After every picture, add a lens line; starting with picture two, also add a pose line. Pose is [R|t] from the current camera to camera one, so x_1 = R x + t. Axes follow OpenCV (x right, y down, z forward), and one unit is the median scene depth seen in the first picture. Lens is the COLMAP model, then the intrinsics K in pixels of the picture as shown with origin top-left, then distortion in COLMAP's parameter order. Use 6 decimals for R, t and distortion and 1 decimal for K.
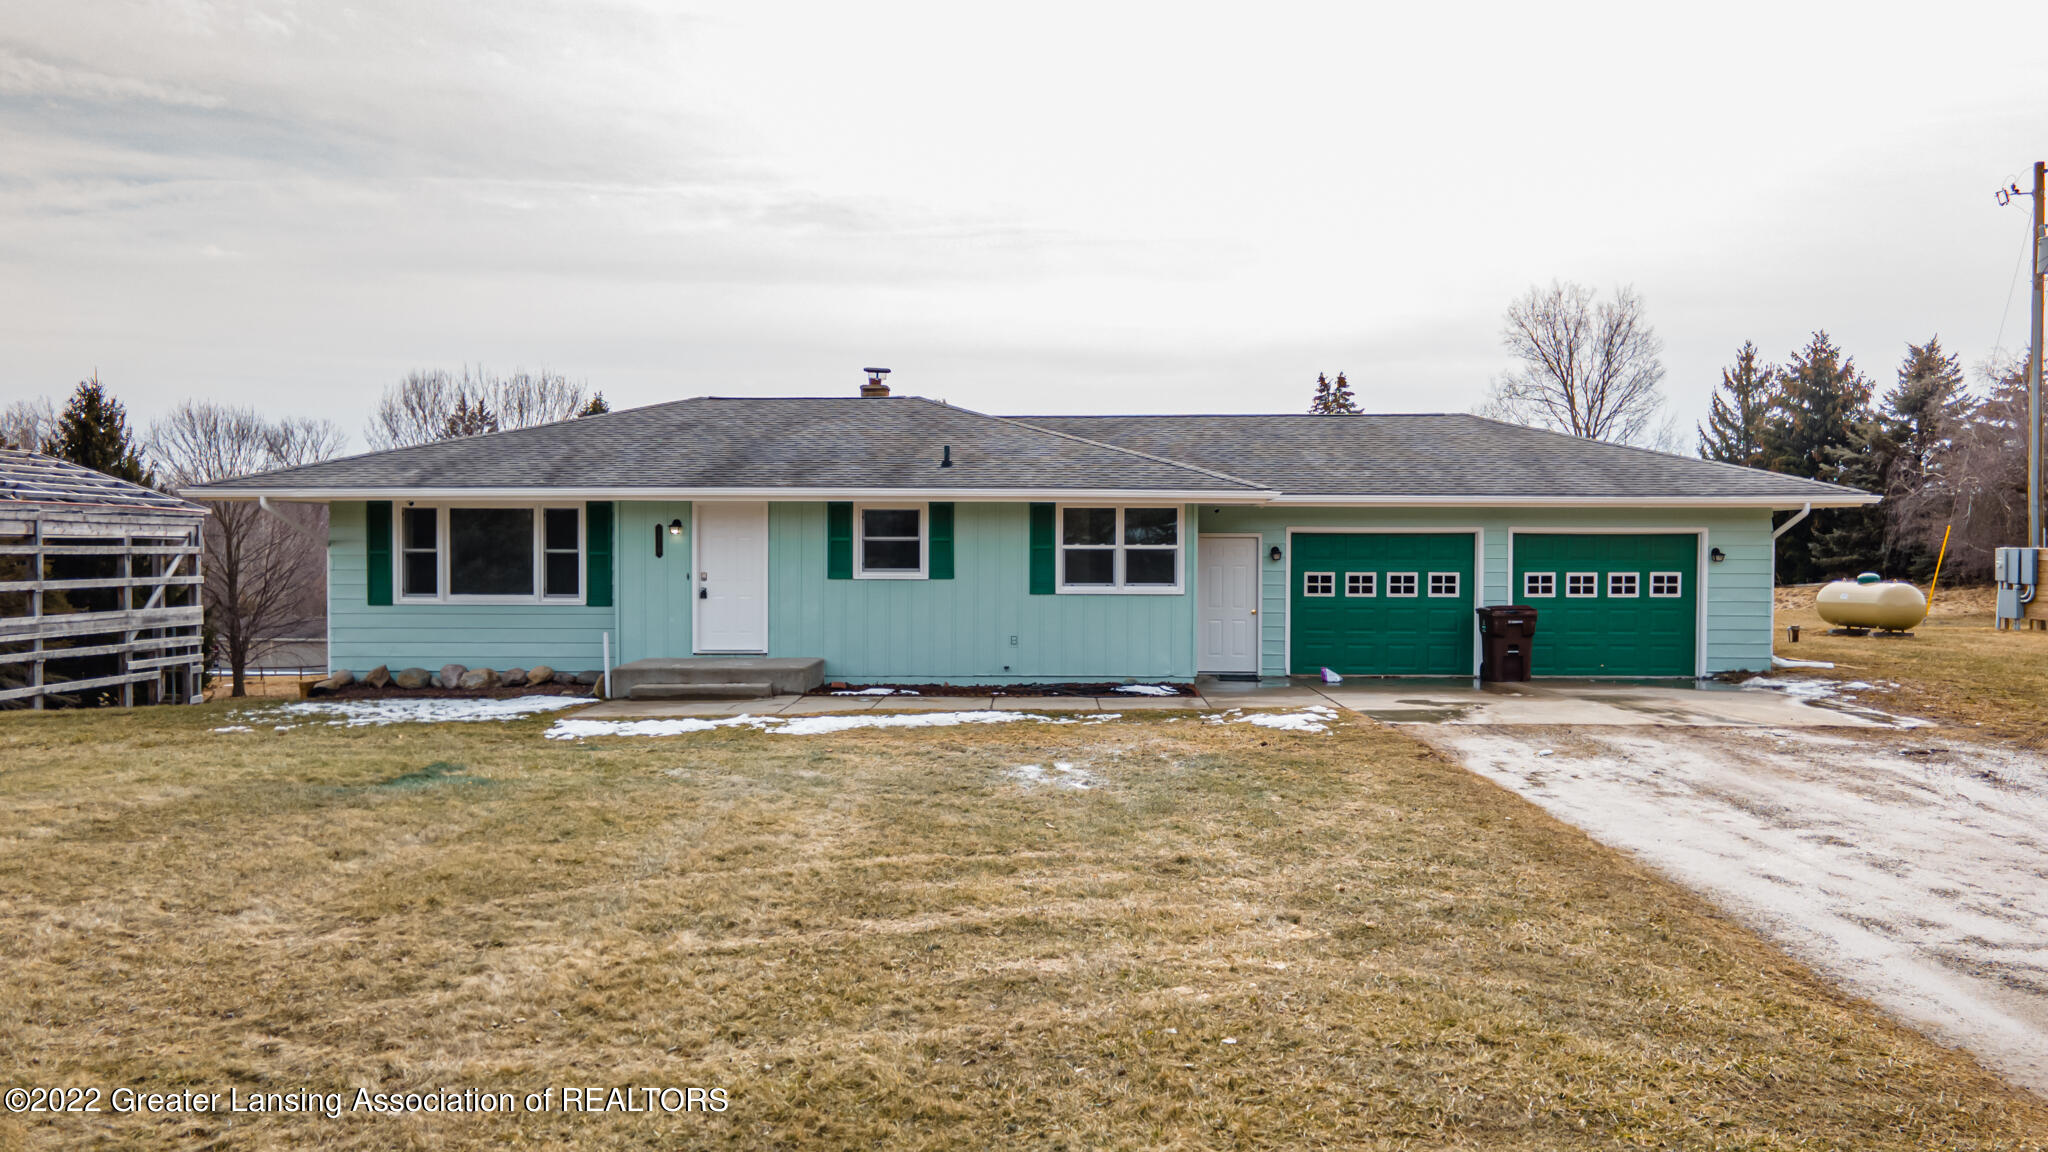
lens RADIAL K [[1496.5, 0, 1031.6], [0, 1496.5, 565.1], [0, 0, 1]] dist [0.058386, 0.002801]
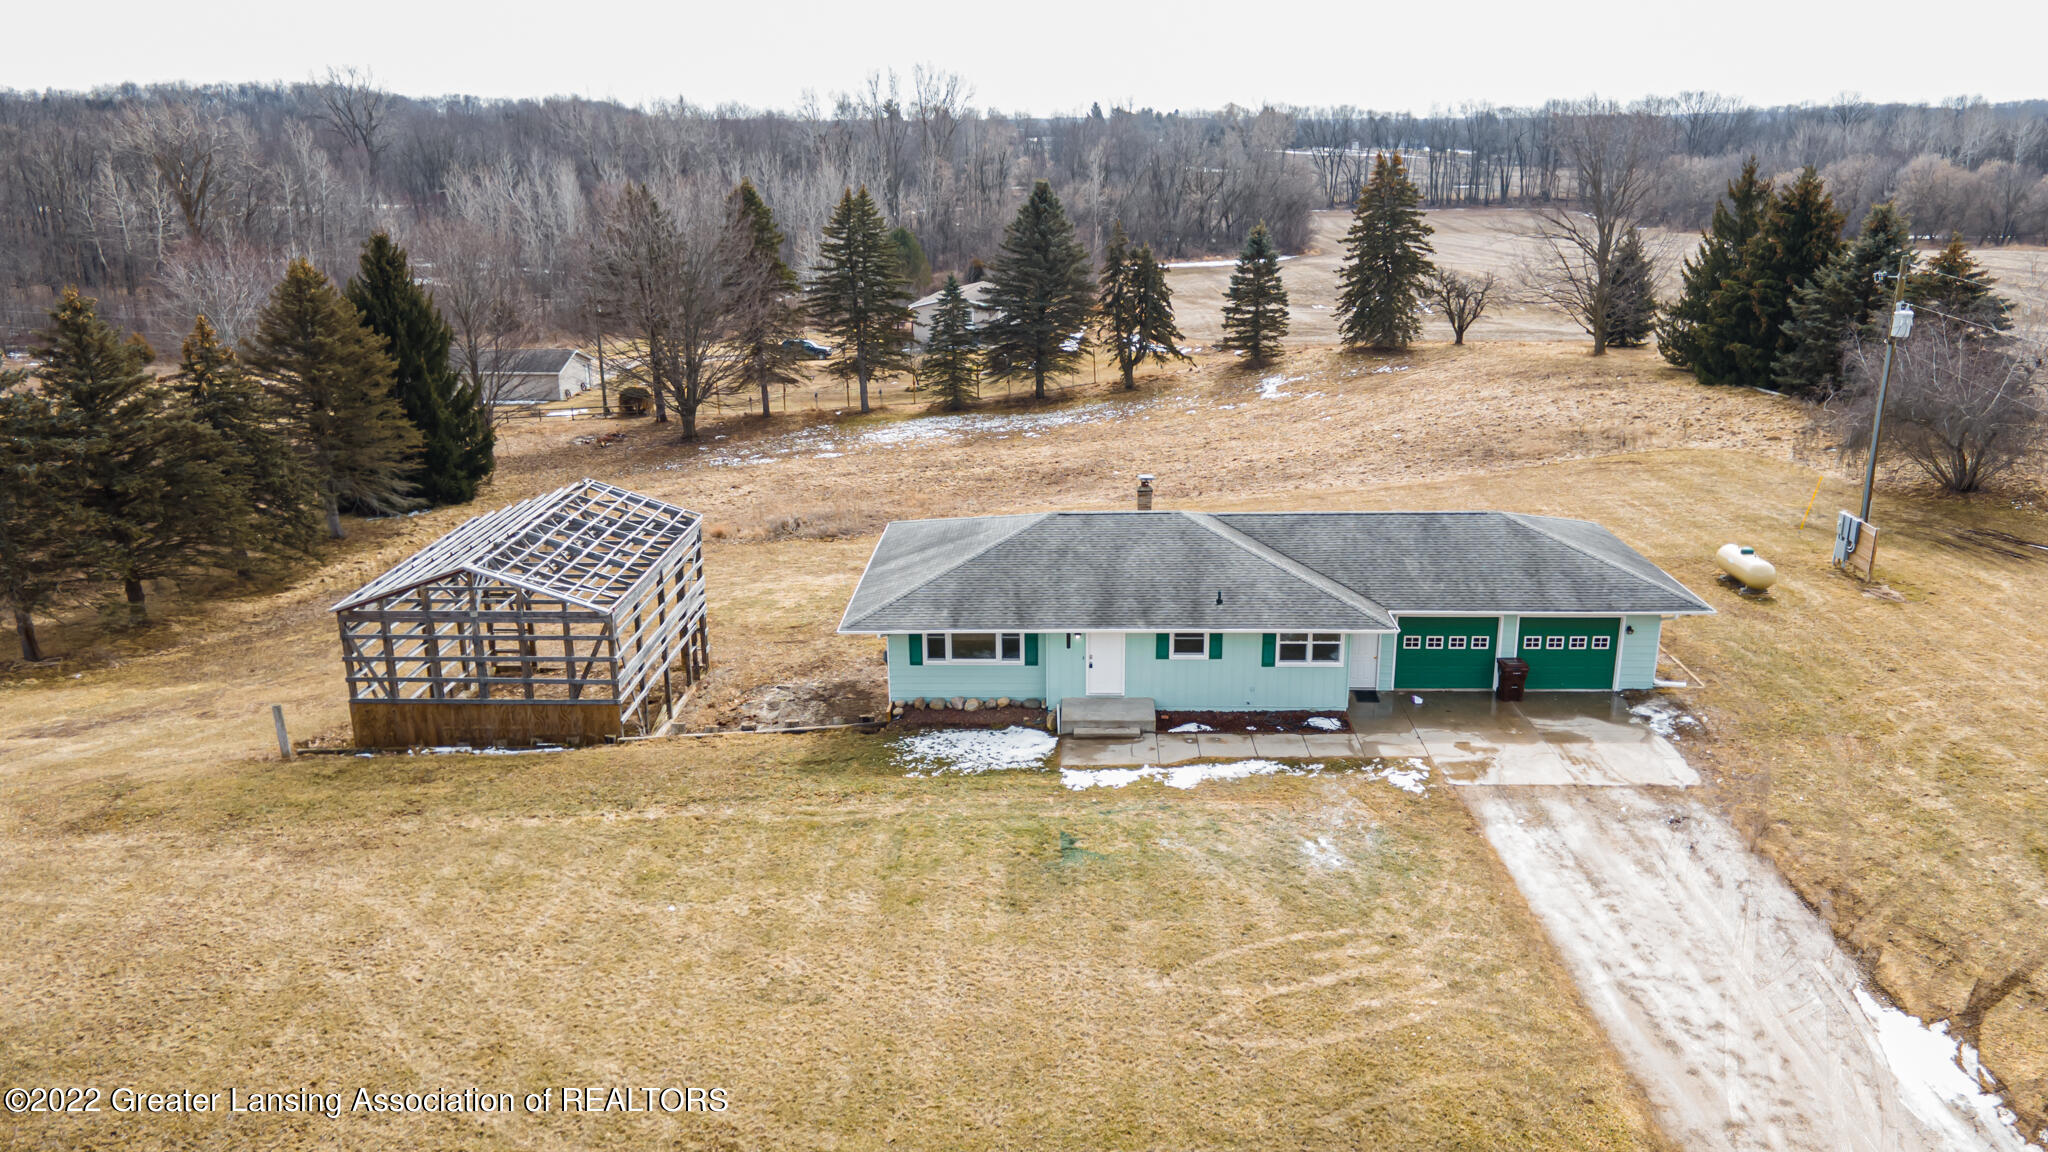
lens RADIAL K [[1496.5, 0, 1027.5], [0, 1496.5, 563.9], [0, 0, 1]] dist [0.058386, 0.002801]
pose [[0.999895, -0.007203, -0.012550, -0.258301], [0.010334, 0.962543, 0.270931, -0.589396], [0.010128, -0.271032, 0.962517, -0.761155]]
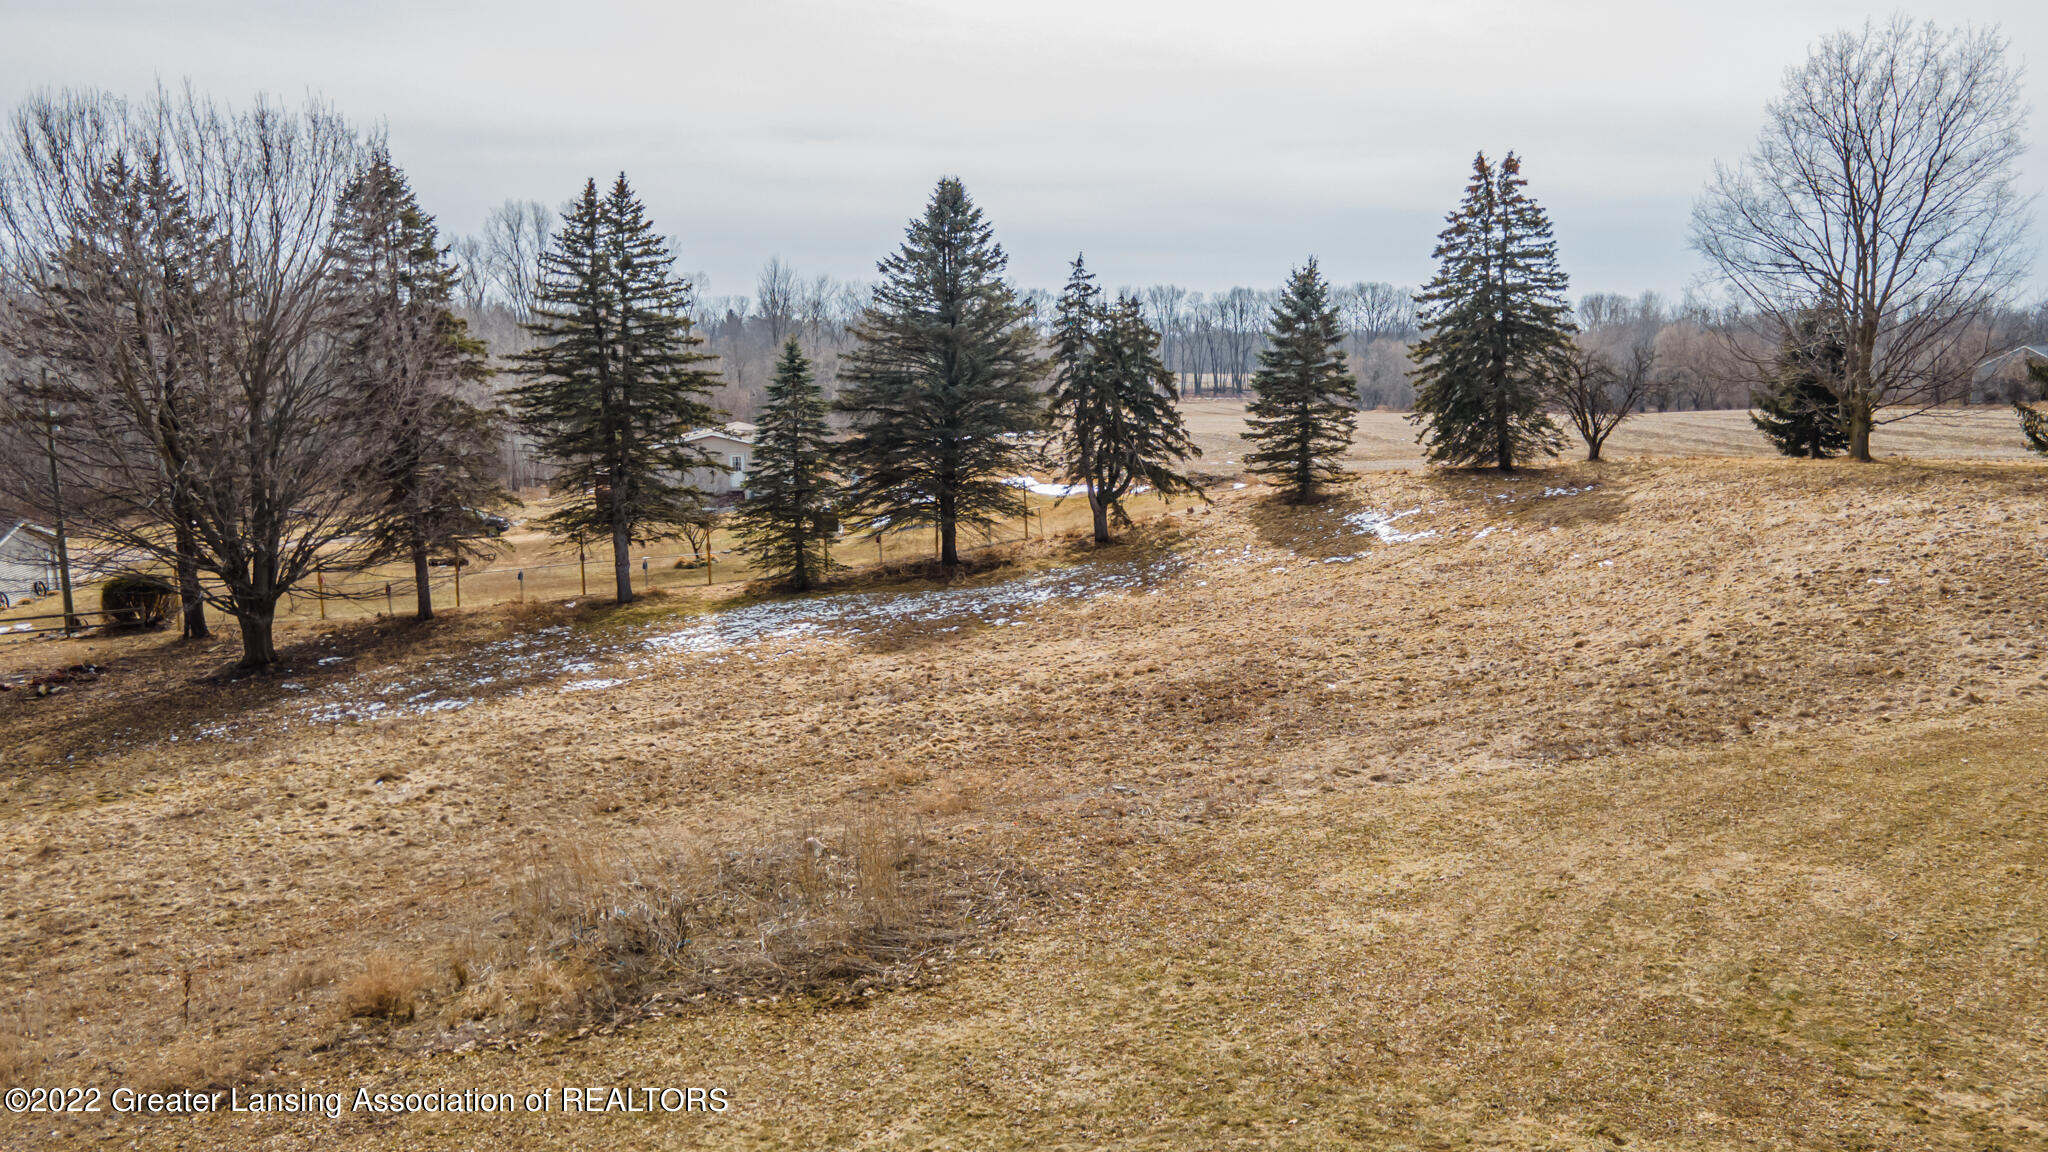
lens RADIAL K [[1496.5, 0, 1029.0], [0, 1496.5, 578.6], [0, 0, 1]] dist [0.058386, 0.002801]
pose [[0.970910, -0.043451, 0.235468, -0.799559], [0.009615, 0.989679, 0.142980, -0.135731], [-0.239251, -0.136557, 0.961307, 1.485019]]
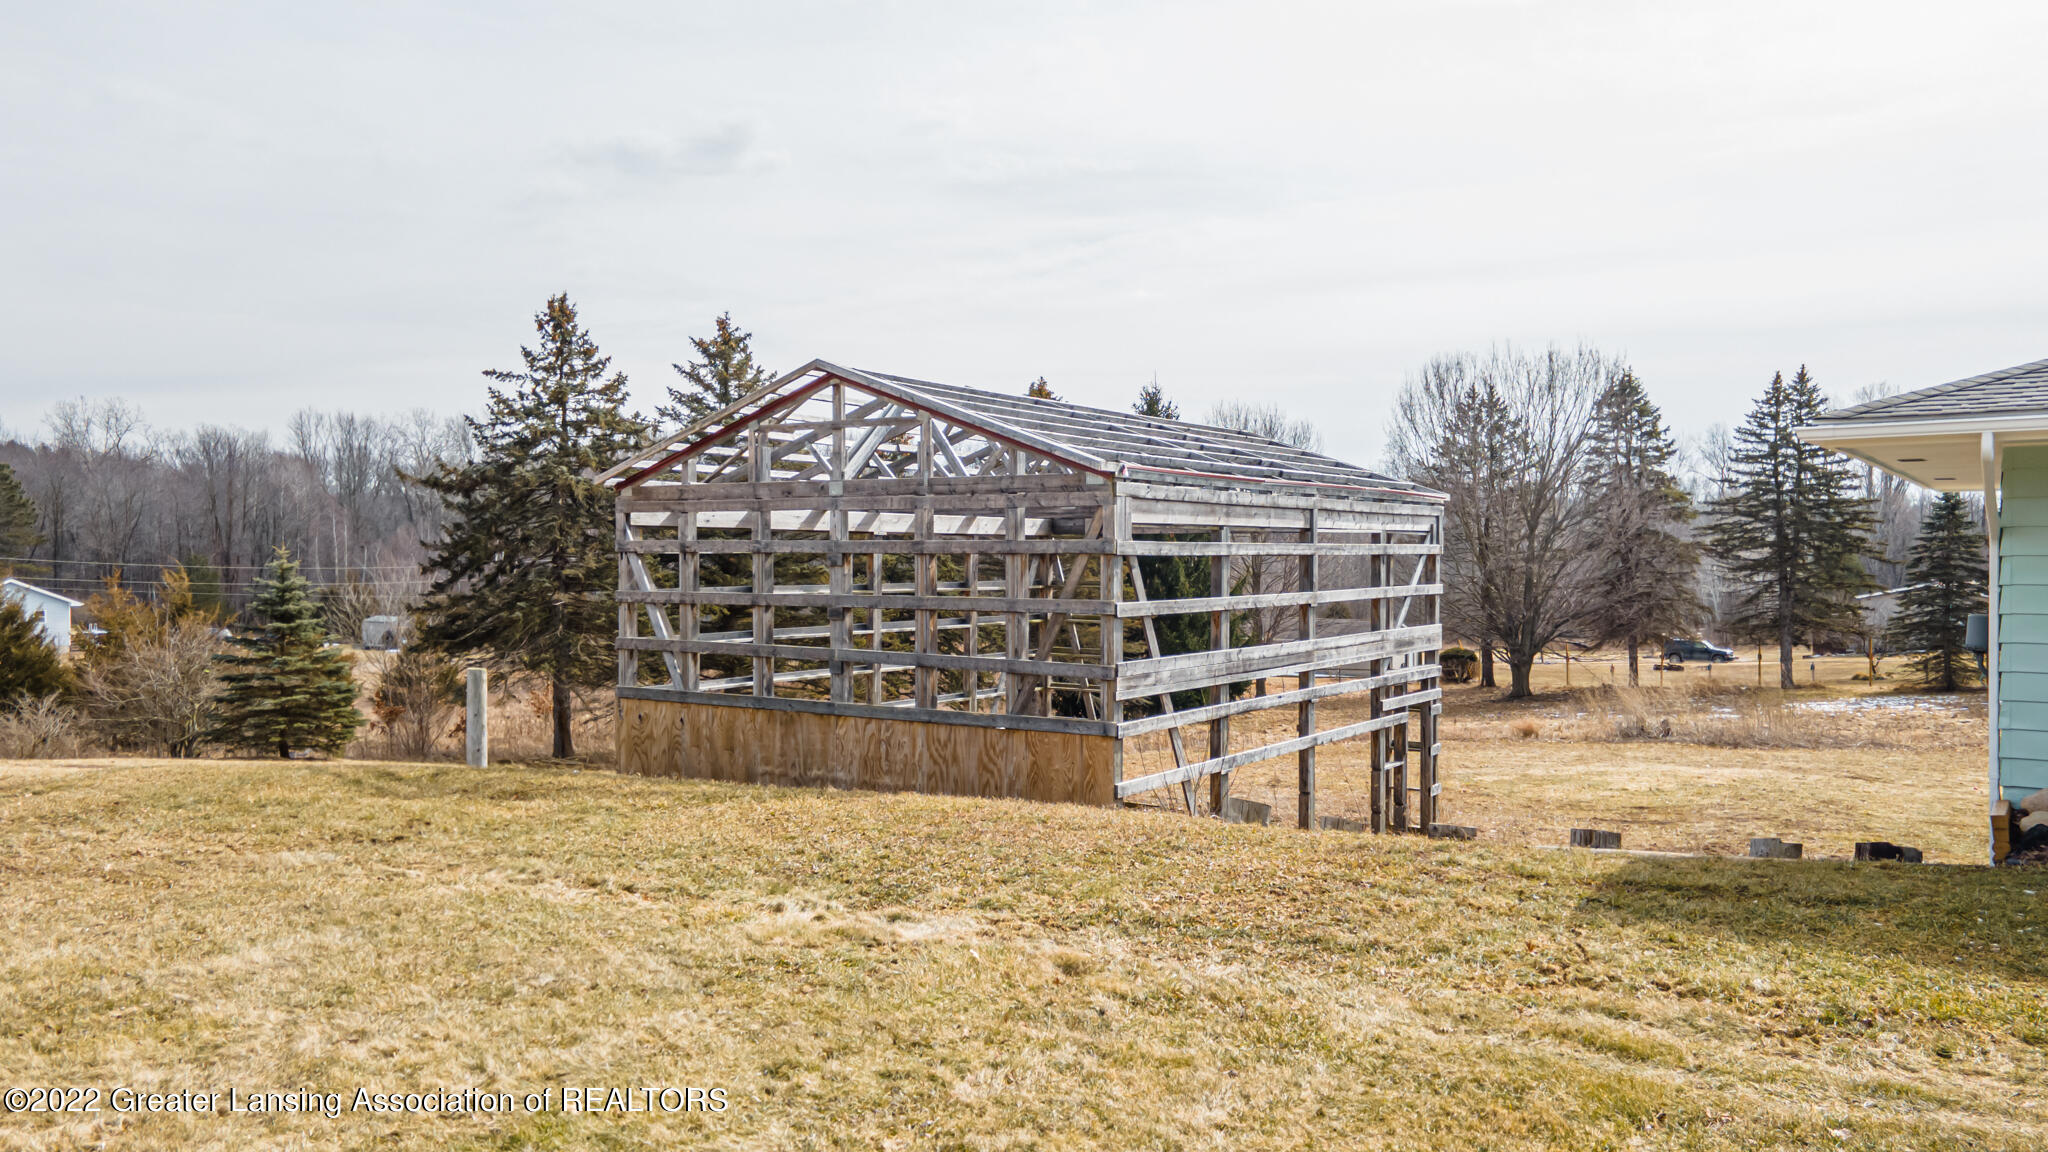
lens RADIAL K [[1496.5, 0, 1060.9], [0, 1496.5, 570.0], [0, 0, 1]] dist [0.058386, 0.002801]
pose [[0.849410, 0.004462, -0.527715, -0.447408], [-0.002577, 0.999987, 0.004308, -0.003496], [0.527727, -0.002300, 0.849411, 0.386202]]
